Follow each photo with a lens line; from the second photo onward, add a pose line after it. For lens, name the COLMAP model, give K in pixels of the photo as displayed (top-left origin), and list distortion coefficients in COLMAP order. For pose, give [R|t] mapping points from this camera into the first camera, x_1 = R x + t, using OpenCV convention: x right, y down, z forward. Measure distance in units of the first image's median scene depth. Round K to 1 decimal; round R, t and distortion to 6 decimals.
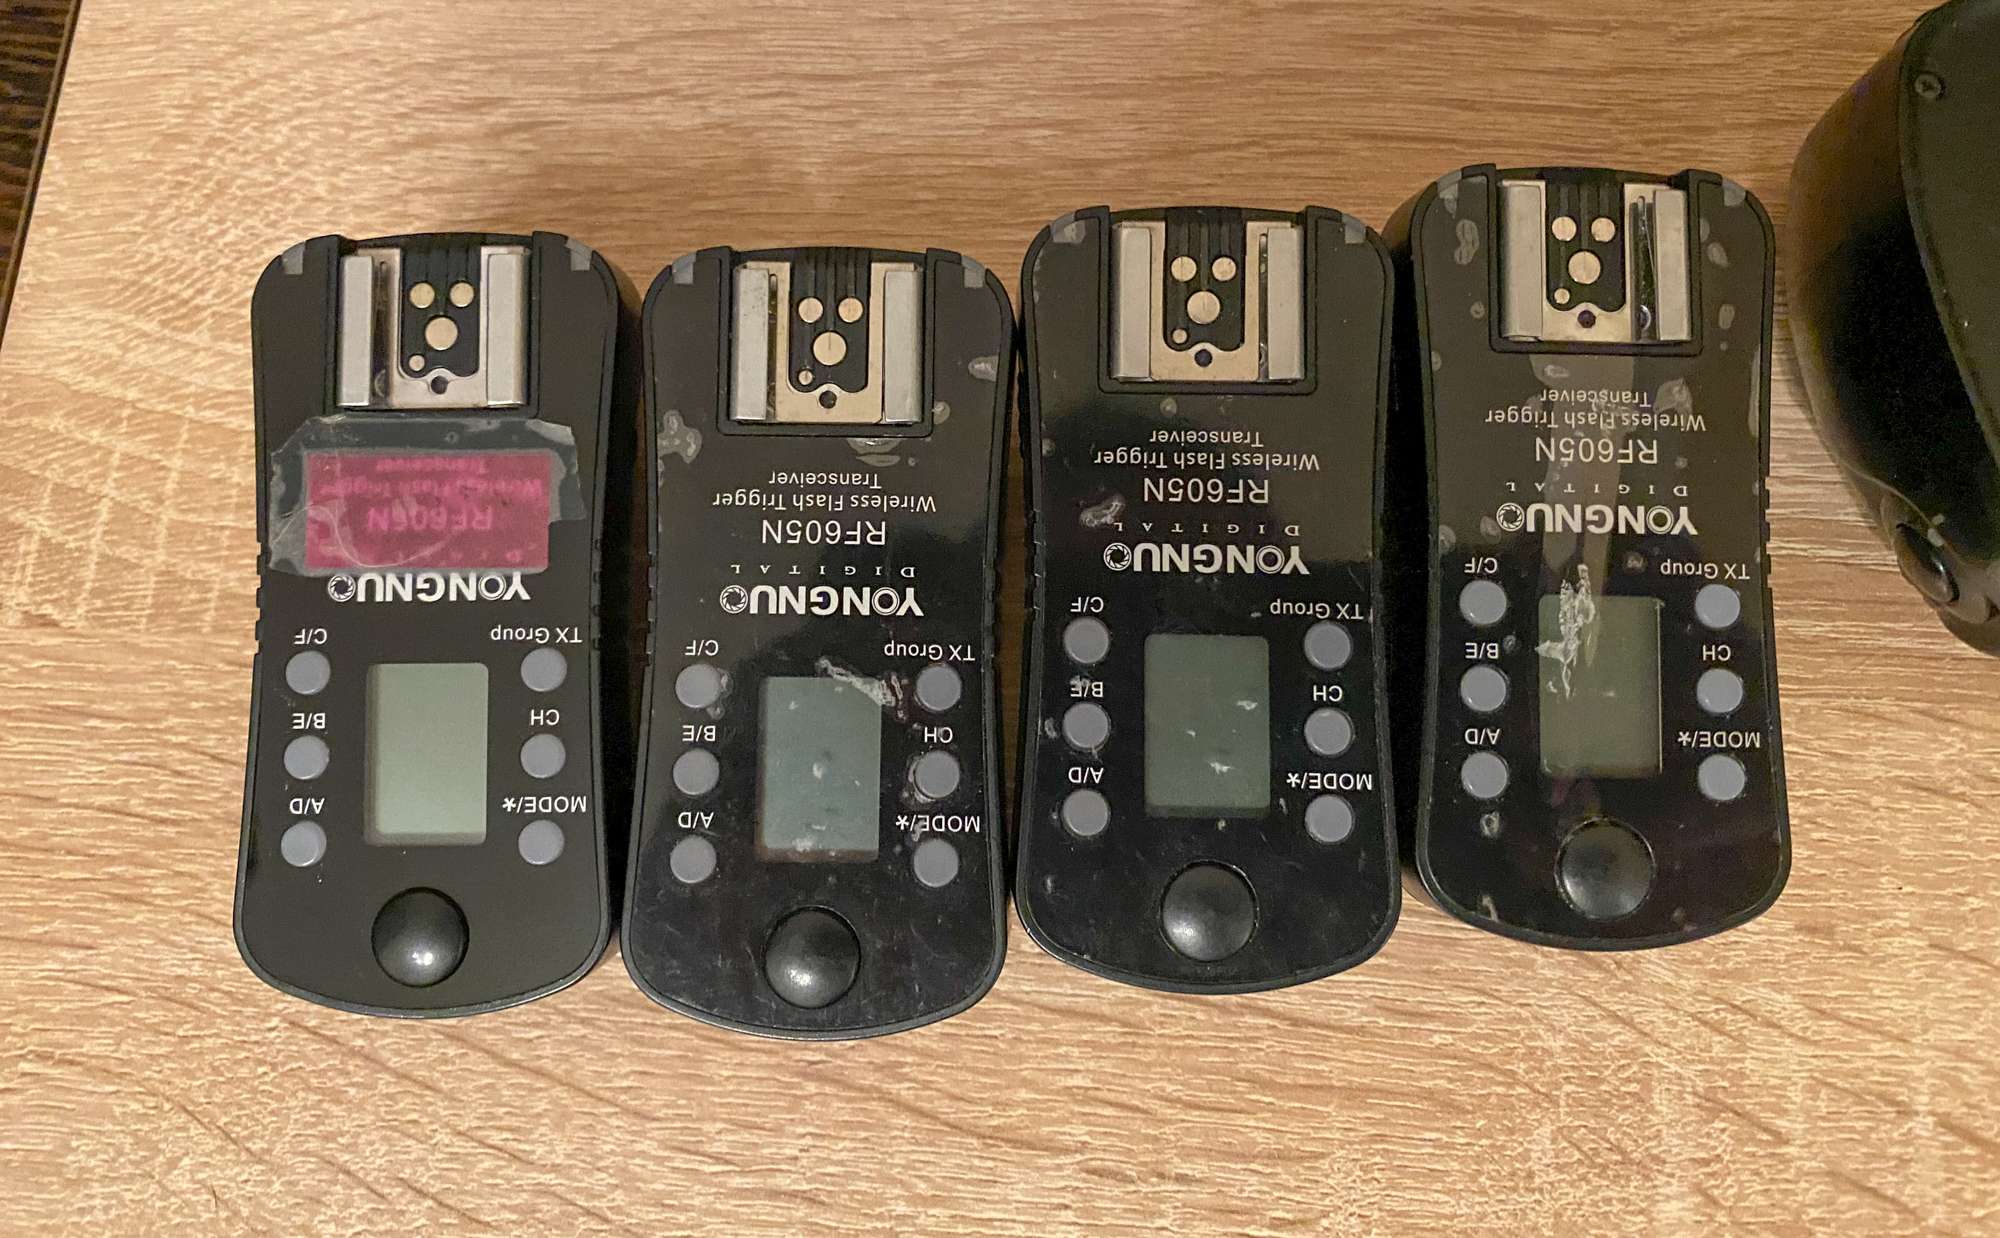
lens RADIAL K [[1545.2, 0, 997.7], [0, 1545.2, 486.1], [0, 0, 1]] dist [-0.013941, -0.009579]
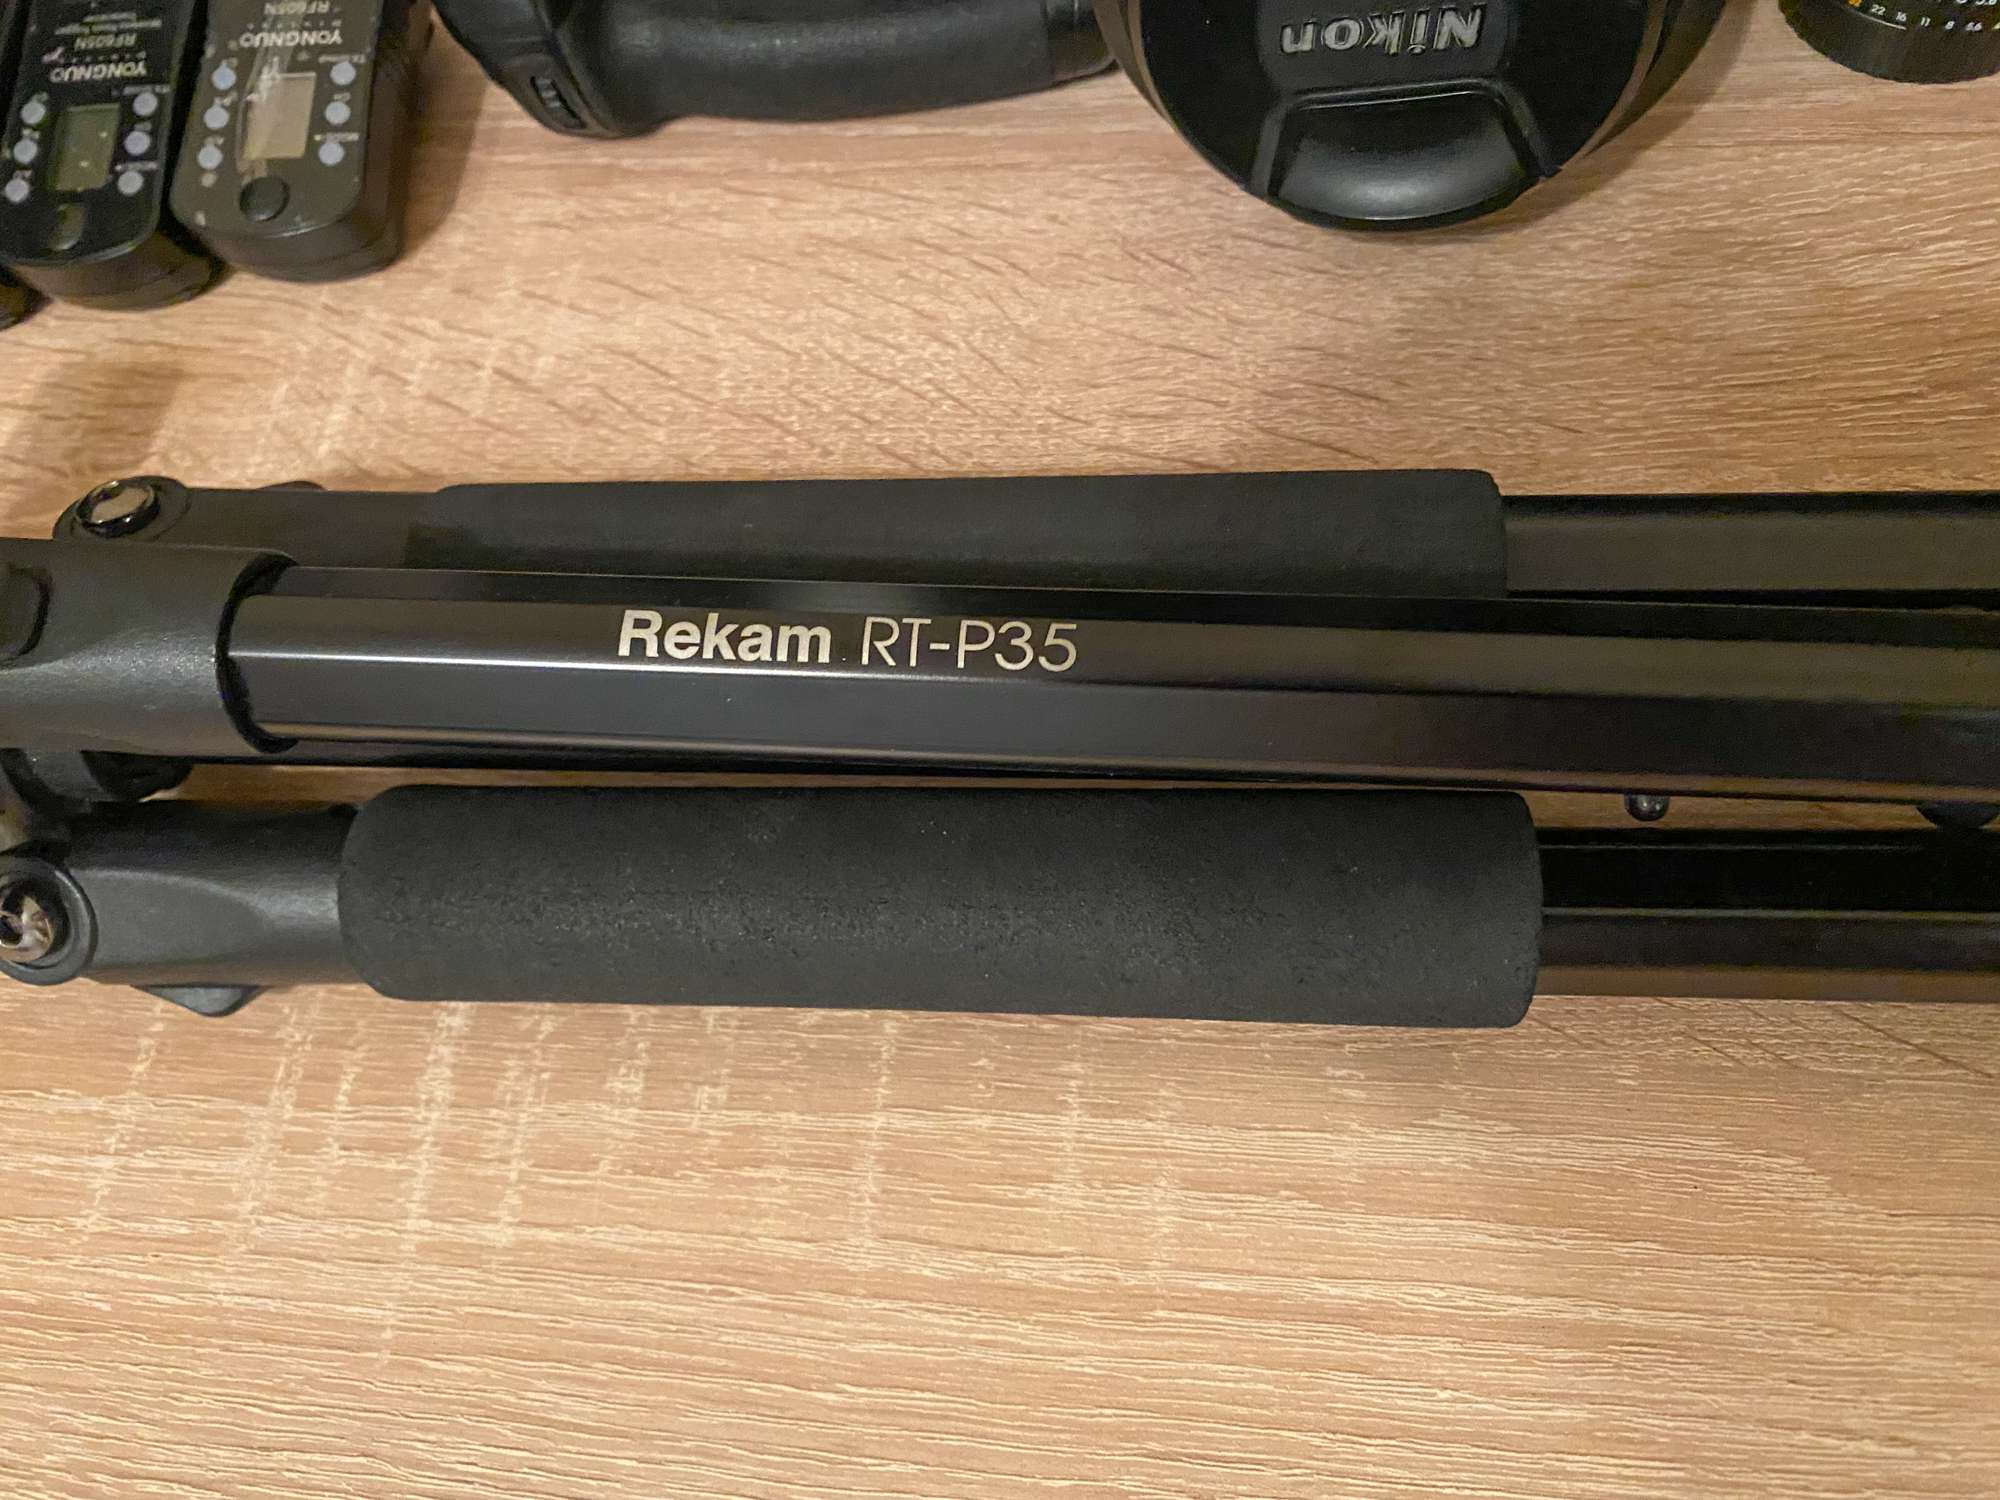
lens RADIAL K [[1524.5, 0, 970.5], [0, 1524.5, 745.0], [0, 0, 1]] dist [0.032099, -0.045577]
pose [[0.991176, -0.012607, -0.131949, 1.399645], [-0.007661, 0.988354, -0.151980, 1.114859], [0.132328, 0.151650, 0.979536, -0.575402]]
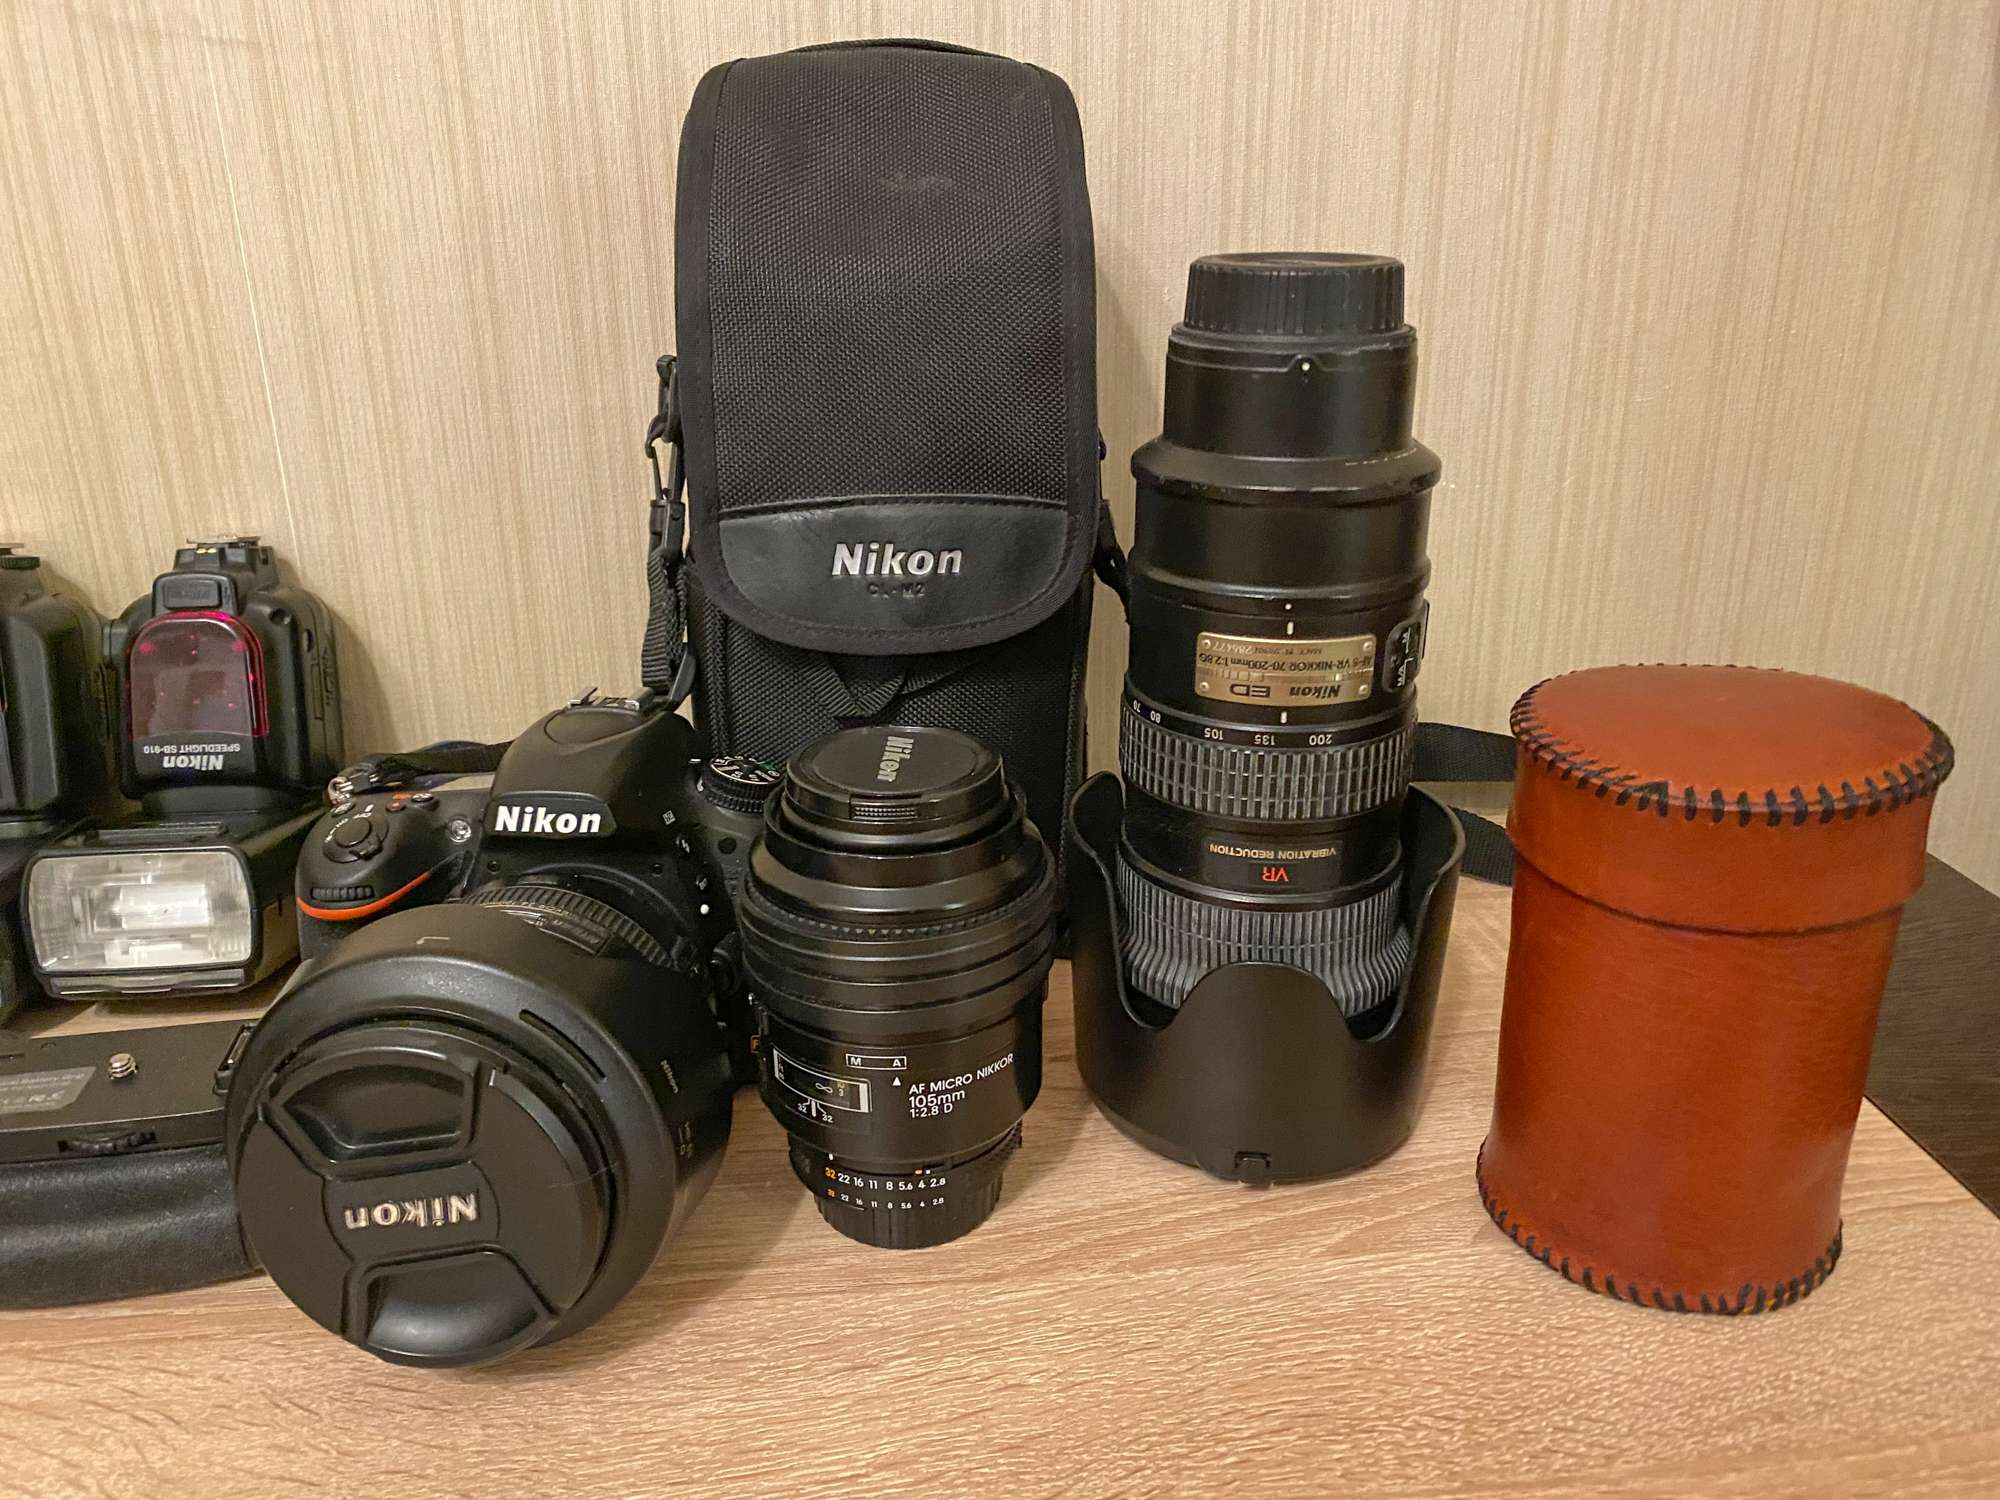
lens RADIAL K [[1524.5, 0, 993.8], [0, 1524.5, 739.3], [0, 0, 1]] dist [0.032099, -0.045577]
pose [[0.988632, -0.047108, 0.142787, 2.054309], [0.142536, 0.595929, -0.790286, 1.527764], [-0.047862, 0.801654, 0.595869, -0.918527]]
